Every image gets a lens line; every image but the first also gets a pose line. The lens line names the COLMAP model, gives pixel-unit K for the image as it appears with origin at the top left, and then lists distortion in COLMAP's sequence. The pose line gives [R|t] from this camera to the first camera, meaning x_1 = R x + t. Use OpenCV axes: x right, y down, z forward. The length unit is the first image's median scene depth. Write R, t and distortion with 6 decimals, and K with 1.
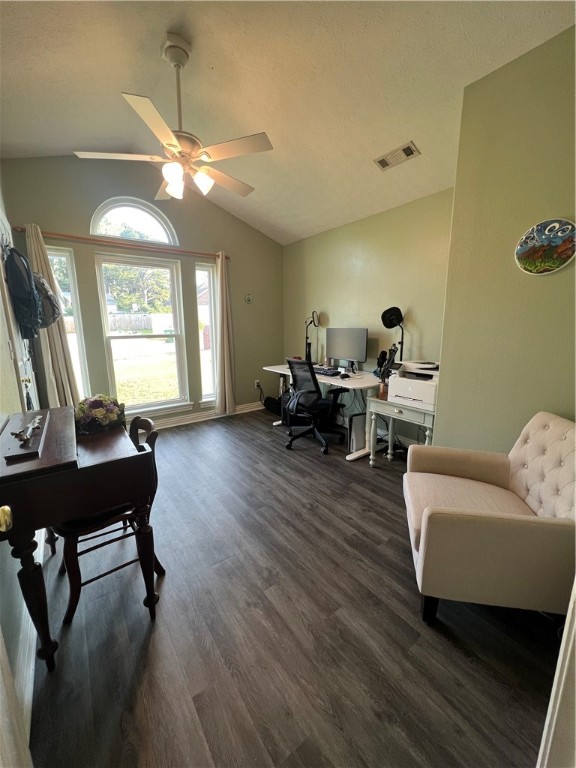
lens RADIAL K [[306.9, 0, 287.8], [0, 306.9, 383.6], [0, 0, 1]] dist [-0.002885, -0.000365]
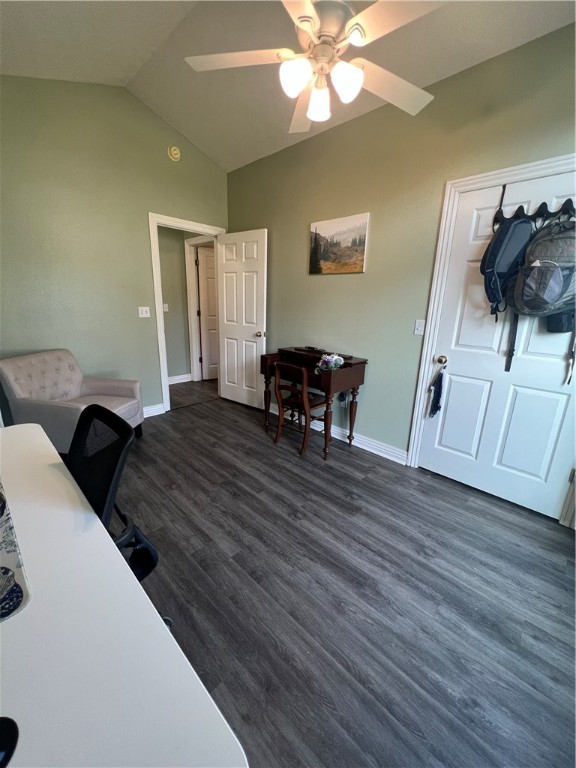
lens RADIAL K [[306.9, 0, 288.7], [0, 306.9, 383.4], [0, 0, 1]] dist [-0.002885, -0.000365]
pose [[-0.985438, 0.040126, -0.165234, -0.156758], [-0.040116, 0.889461, 0.455247, -0.385777], [0.165236, 0.455246, -0.874899, 1.886472]]
